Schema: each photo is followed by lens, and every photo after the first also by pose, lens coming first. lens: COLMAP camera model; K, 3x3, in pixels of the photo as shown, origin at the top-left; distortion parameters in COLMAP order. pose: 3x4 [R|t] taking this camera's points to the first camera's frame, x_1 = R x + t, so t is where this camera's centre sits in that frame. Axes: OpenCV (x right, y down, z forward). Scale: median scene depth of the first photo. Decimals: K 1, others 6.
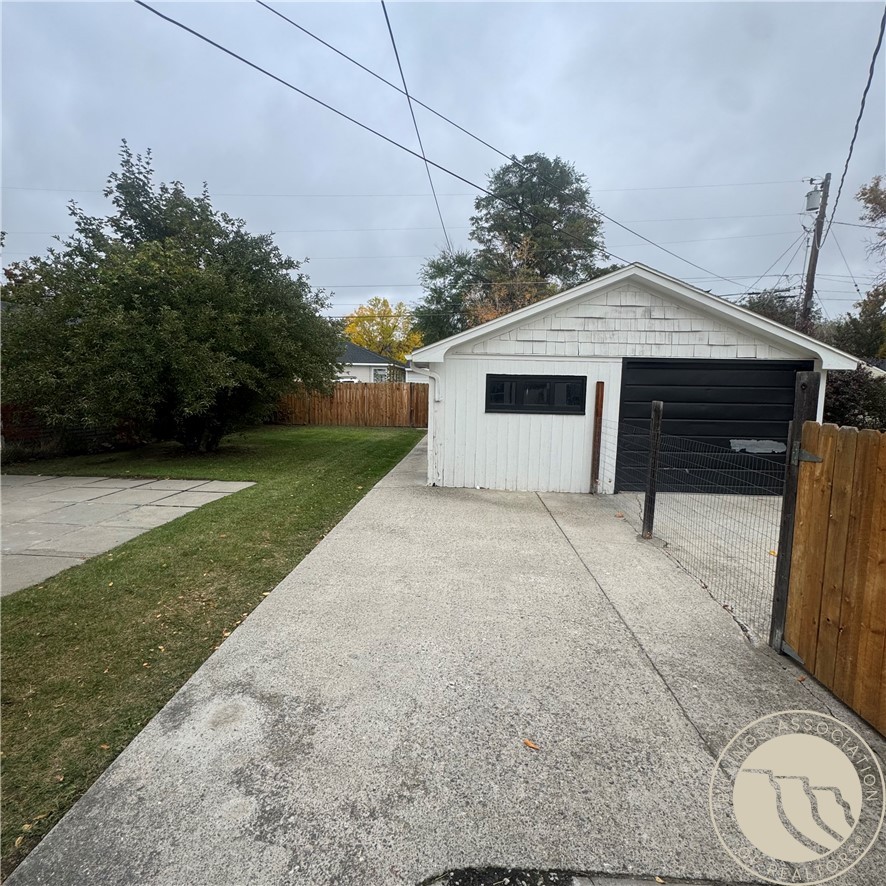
lens RADIAL K [[472.1, 0, 443.0], [0, 472.1, 447.8], [0, 0, 1]] dist [-0.000214, -0.000044]
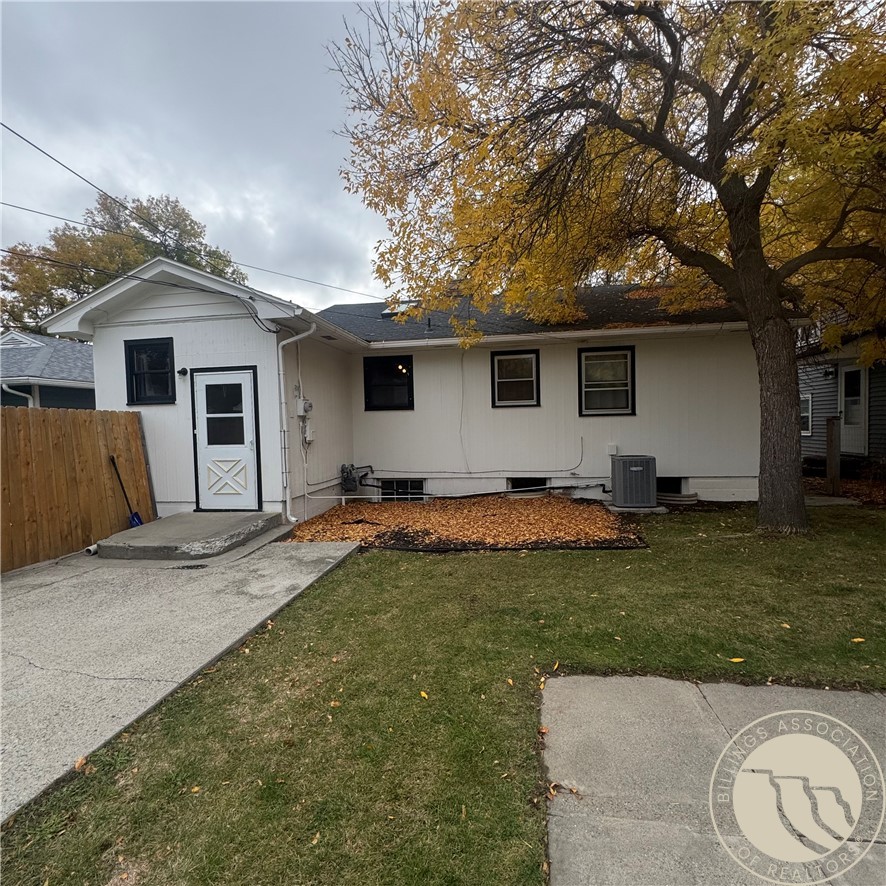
lens RADIAL K [[472.1, 0, 447.9], [0, 472.1, 444.2], [0, 0, 1]] dist [-0.000214, -0.000044]
pose [[-0.995656, 0.006454, 0.092880, -0.511831], [0.022008, 0.985637, 0.167440, -0.106690], [-0.090466, 0.168757, -0.981497, 1.015152]]
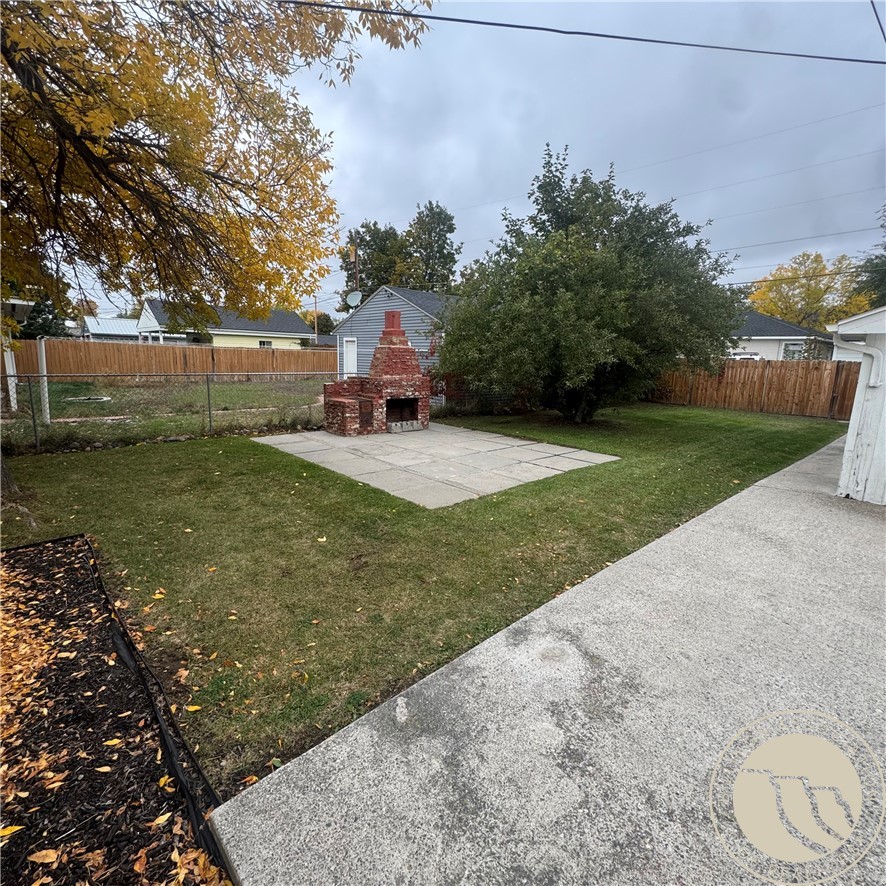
lens RADIAL K [[472.1, 0, 443.9], [0, 472.1, 448.8], [0, 0, 1]] dist [-0.000214, -0.000044]
pose [[0.722540, 0.139137, -0.677183, 0.019347], [-0.104139, 0.990266, 0.092350, 0.000148], [0.683440, 0.003795, 0.729997, -0.004626]]
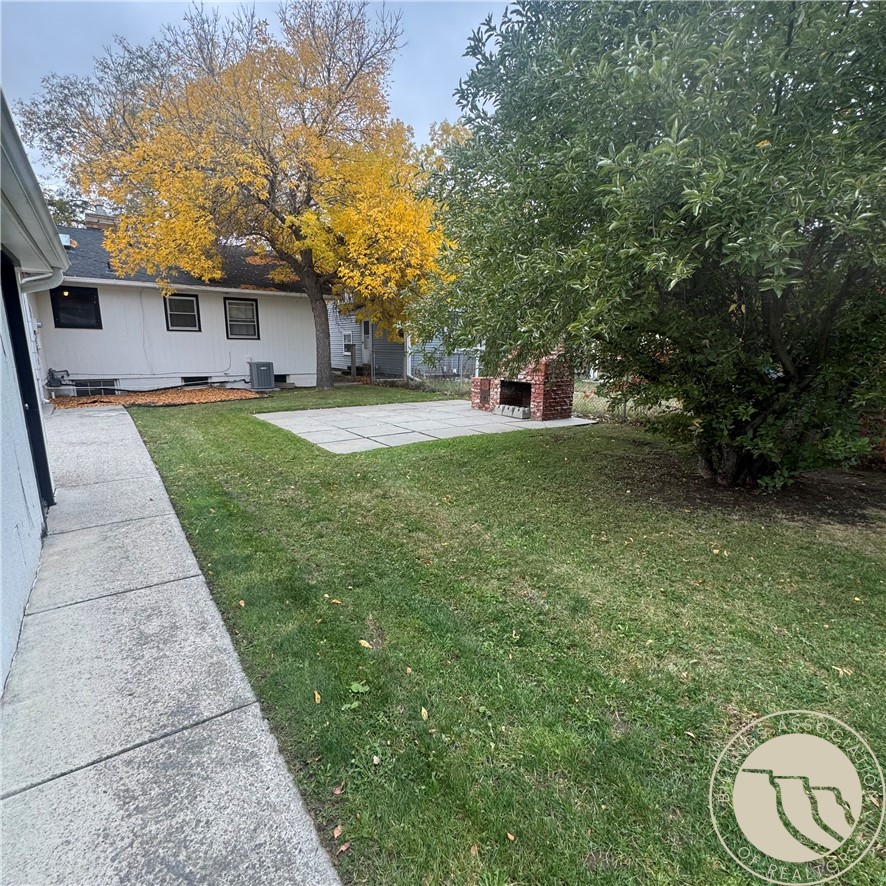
lens RADIAL K [[472.1, 0, 447.4], [0, 472.1, 444.2], [0, 0, 1]] dist [-0.000214, -0.000044]
pose [[-0.781348, 0.105458, -0.615121, -0.086029], [-0.099122, 0.952139, 0.289146, -0.247448], [0.616174, 0.286896, -0.733499, 2.262690]]
